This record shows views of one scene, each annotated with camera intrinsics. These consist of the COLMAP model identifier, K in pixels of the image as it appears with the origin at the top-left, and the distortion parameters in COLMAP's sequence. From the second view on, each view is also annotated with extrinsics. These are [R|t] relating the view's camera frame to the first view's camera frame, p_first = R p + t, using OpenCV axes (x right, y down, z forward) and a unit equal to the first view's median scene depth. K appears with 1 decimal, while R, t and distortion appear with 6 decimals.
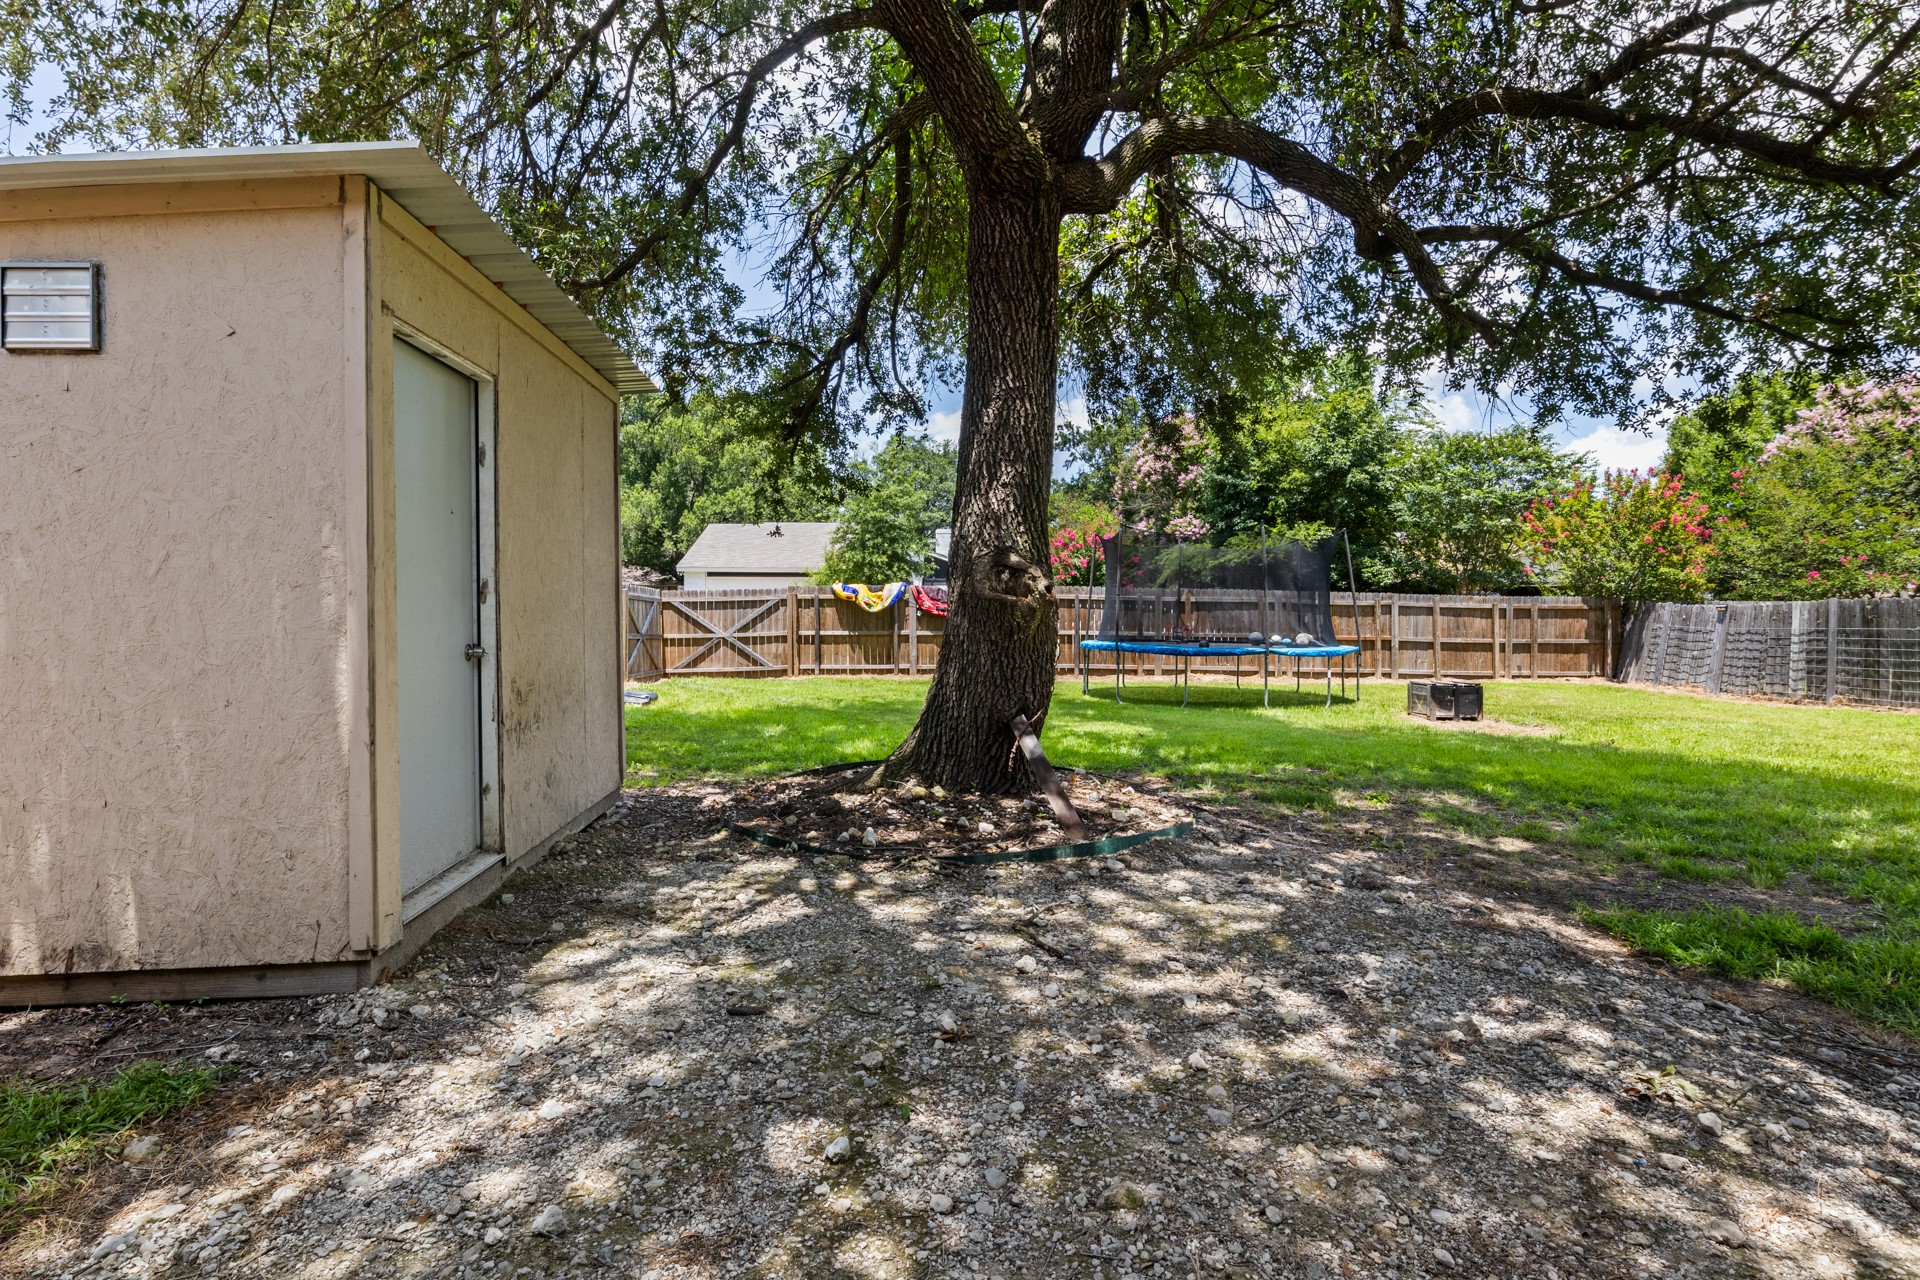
lens RADIAL K [[967.4, 0, 969.9], [0, 967.4, 629.2], [0, 0, 1]] dist [0.000273, 0.000008]
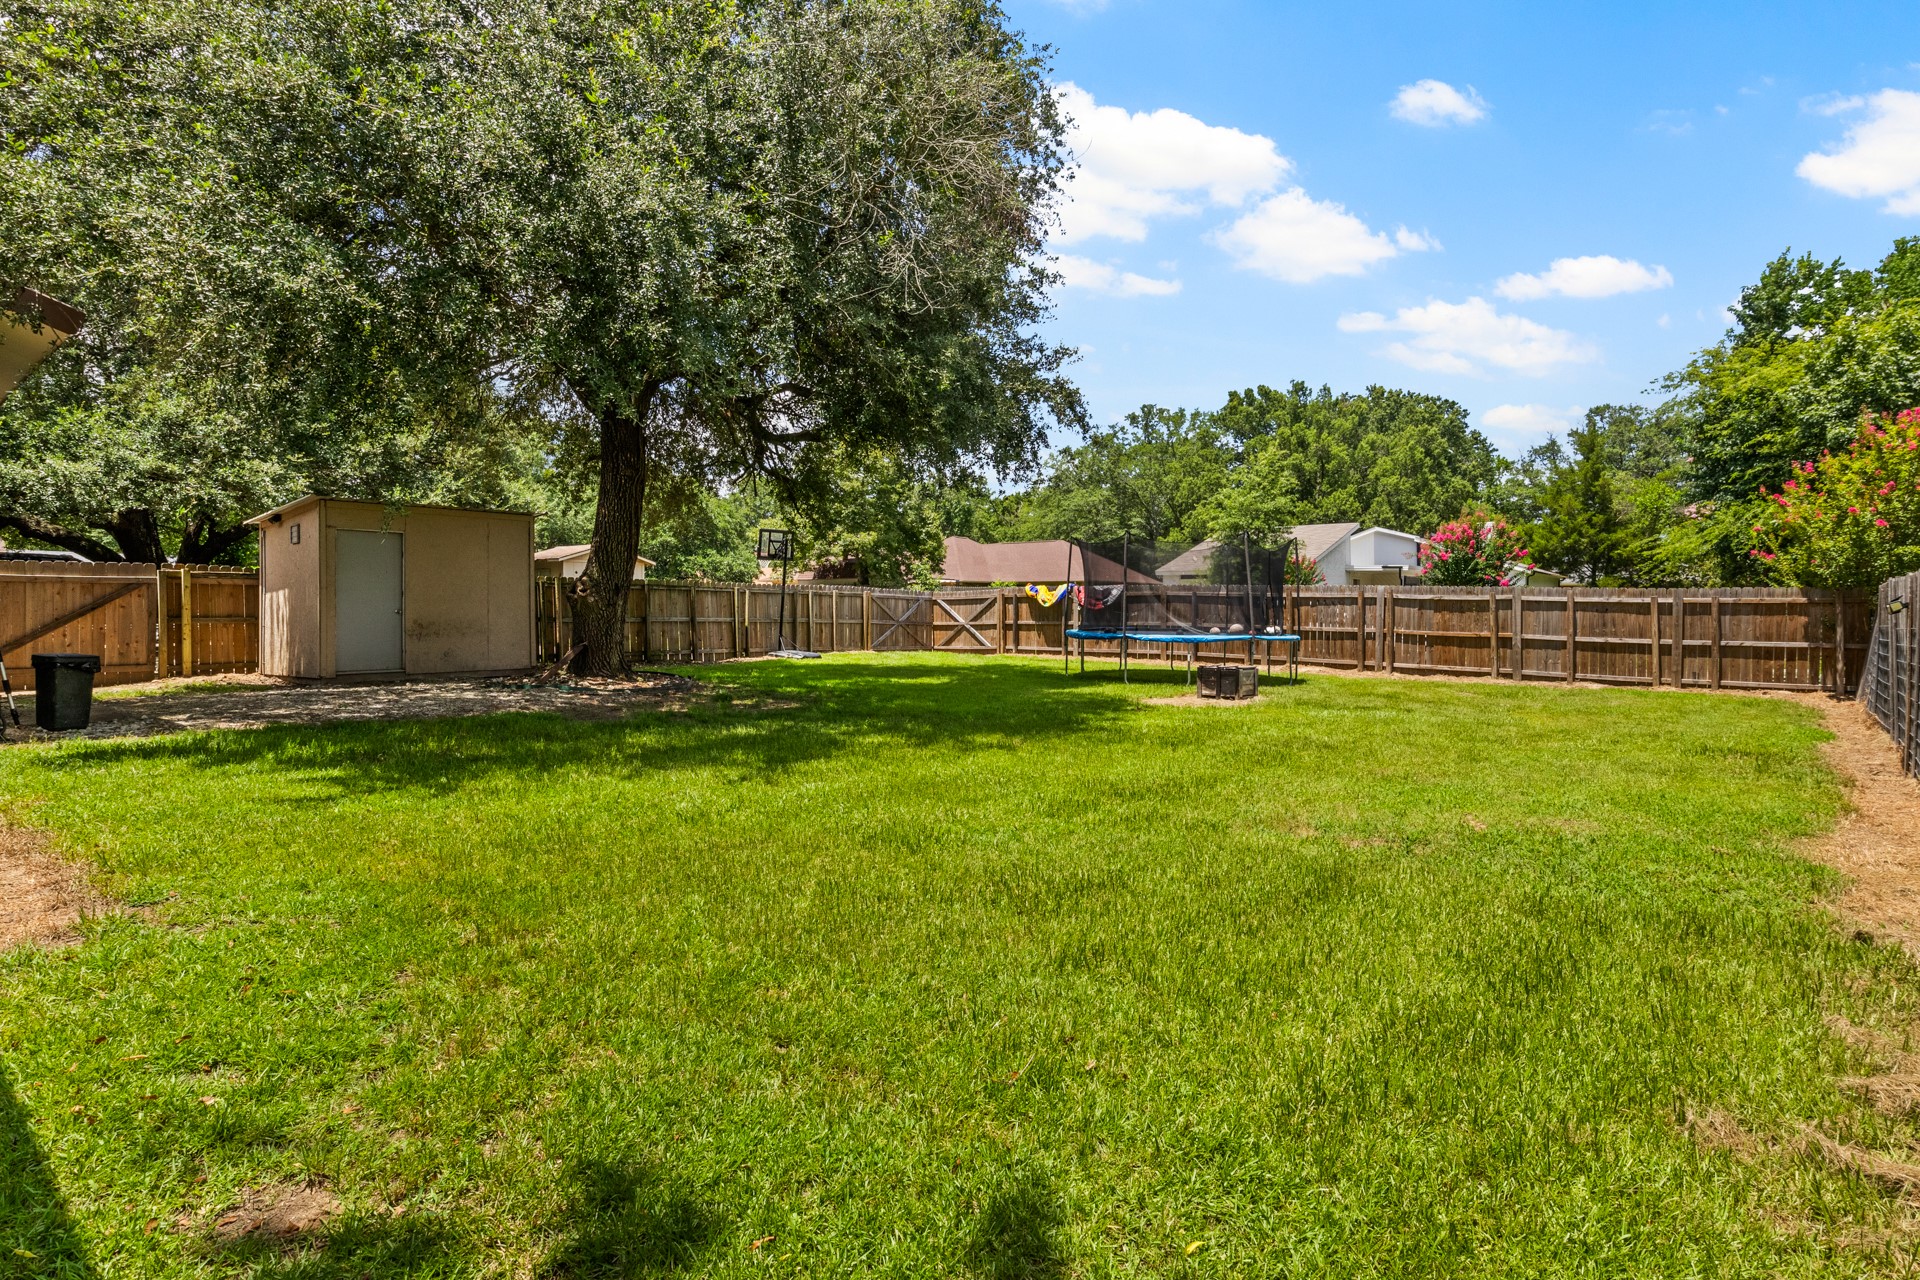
lens RADIAL K [[967.4, 0, 969.9], [0, 967.4, 629.2], [0, 0, 1]] dist [0.000273, 0.000008]
pose [[0.746911, 0.017207, -0.664702, 0.667022], [-0.015852, 0.999842, 0.008070, 0.003461], [0.664736, 0.004509, 0.747065, -0.046595]]
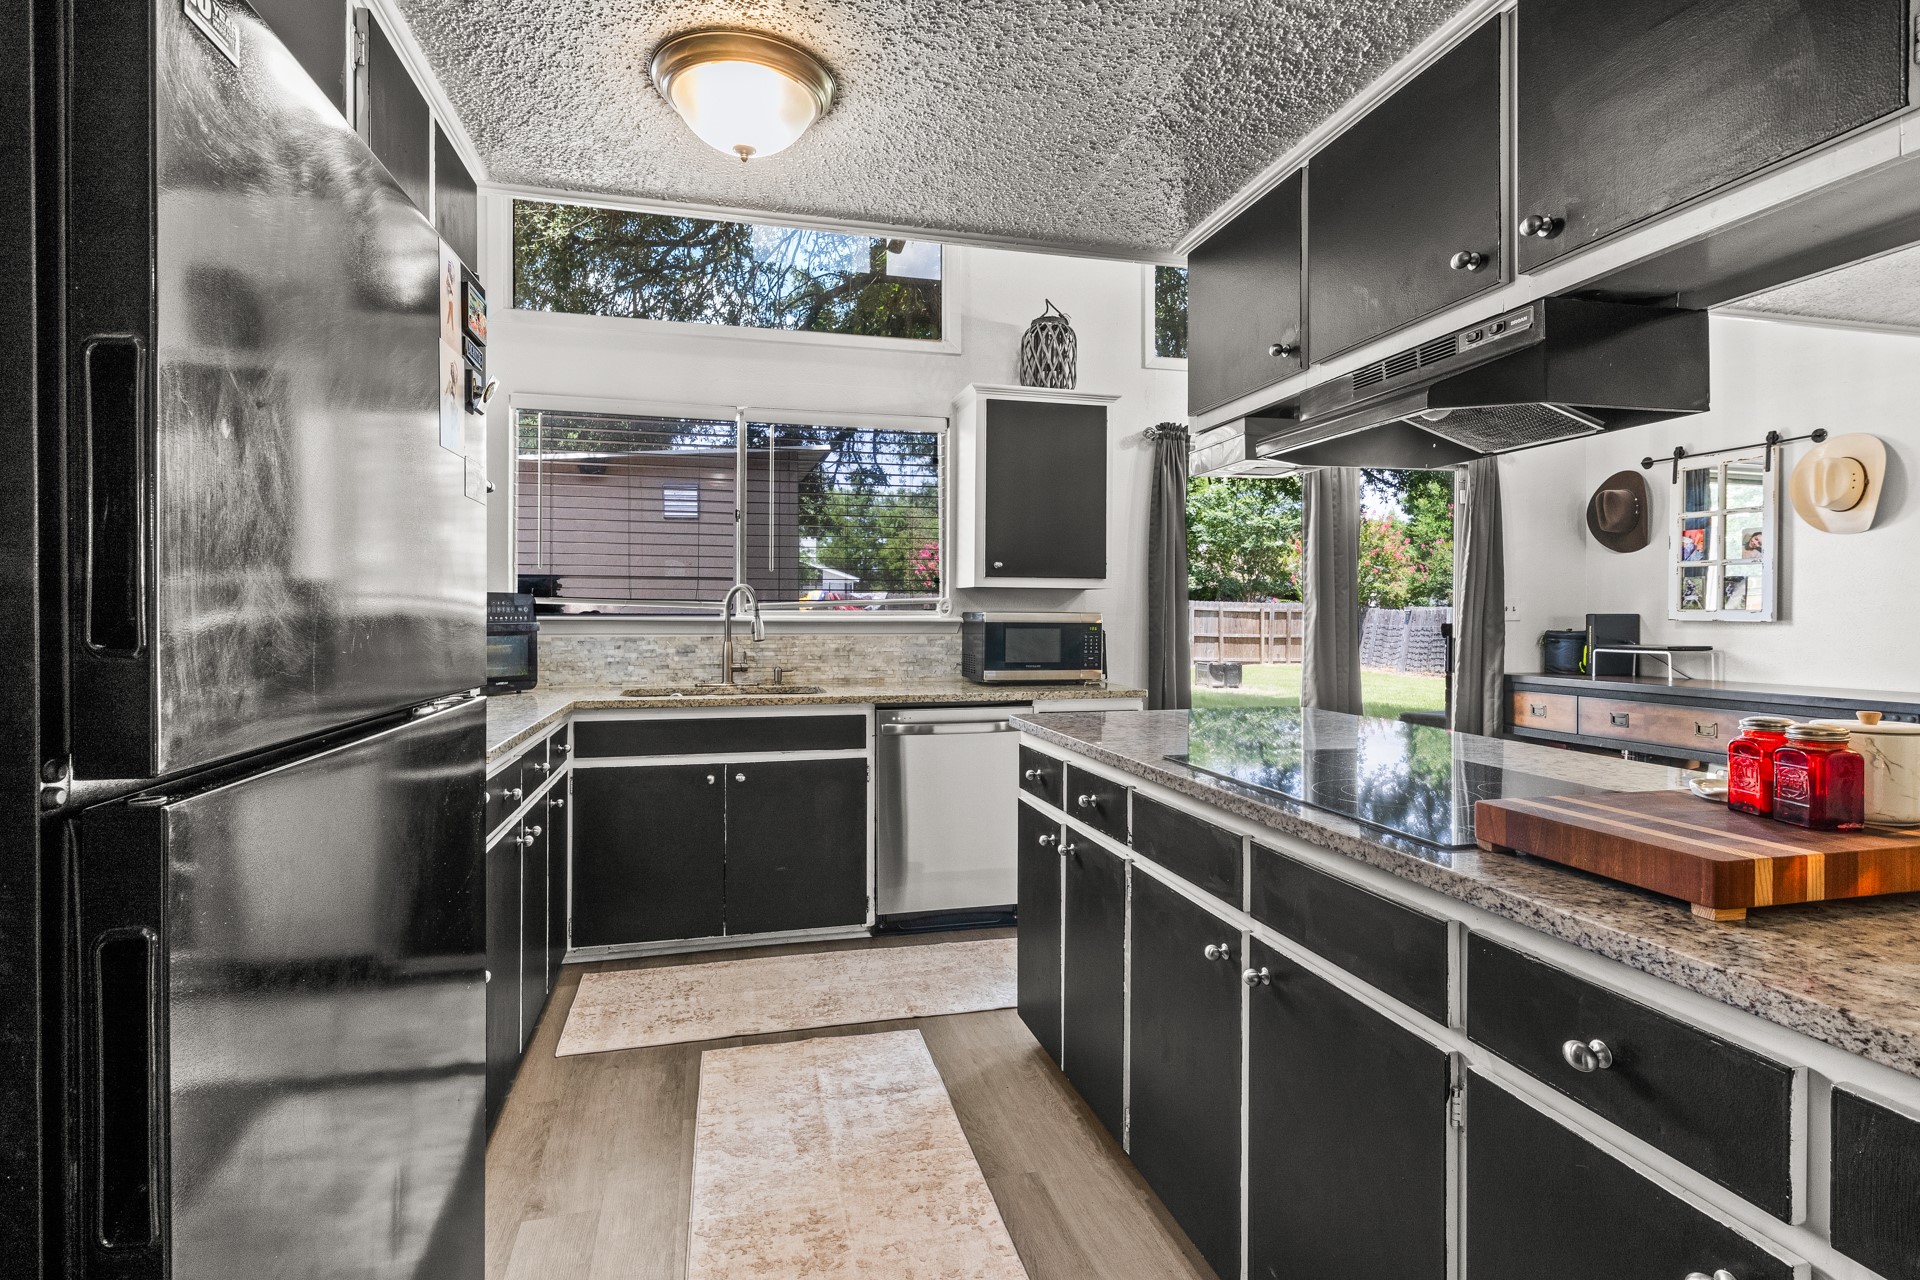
lens RADIAL K [[954.5, 0, 961.4], [0, 954.5, 614.1], [0, 0, 1]] dist [0.020023, -0.010275]
pose [[0.986598, 0.004539, 0.163107, -0.095228], [-0.002283, 0.999899, -0.014017, 0.001359], [-0.163155, 0.013457, 0.986509, -0.262317]]
